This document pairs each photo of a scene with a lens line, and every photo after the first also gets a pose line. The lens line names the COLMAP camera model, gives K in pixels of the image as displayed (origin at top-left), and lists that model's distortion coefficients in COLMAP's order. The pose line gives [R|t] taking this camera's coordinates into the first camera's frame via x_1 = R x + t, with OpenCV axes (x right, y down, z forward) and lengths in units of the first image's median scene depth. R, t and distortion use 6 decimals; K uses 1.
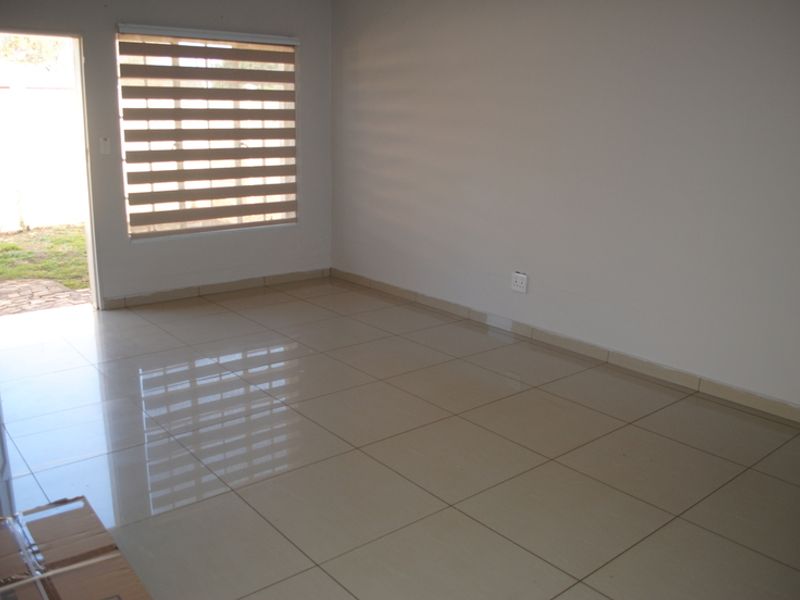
lens RADIAL K [[712.0, 0, 405.0], [0, 712.0, 302.7], [0, 0, 1]] dist [-0.064483, -0.019057]
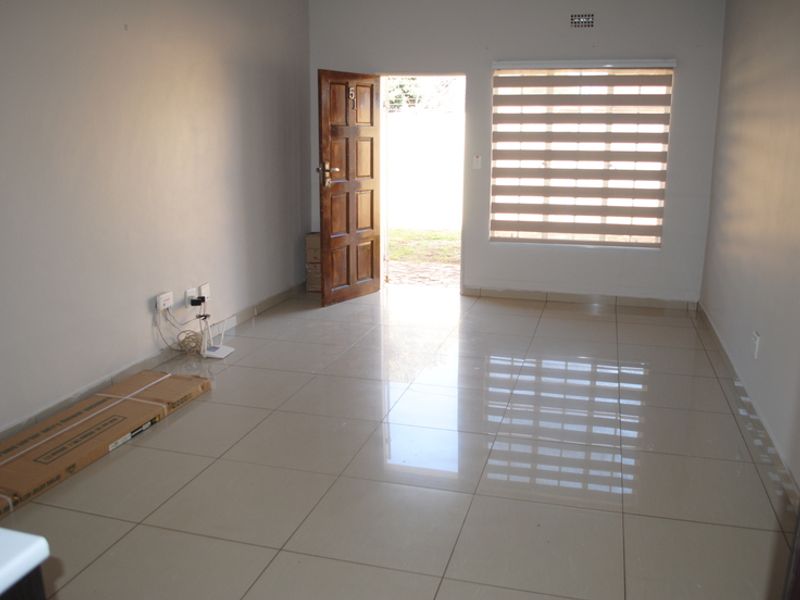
lens RADIAL K [[712.0, 0, 406.9], [0, 712.0, 298.5], [0, 0, 1]] dist [-0.064483, -0.019057]
pose [[0.573692, 0.169498, -0.801342, 0.489845], [-0.200869, 0.977592, 0.062973, -0.041056], [0.794059, 0.124838, 0.594883, 0.179128]]
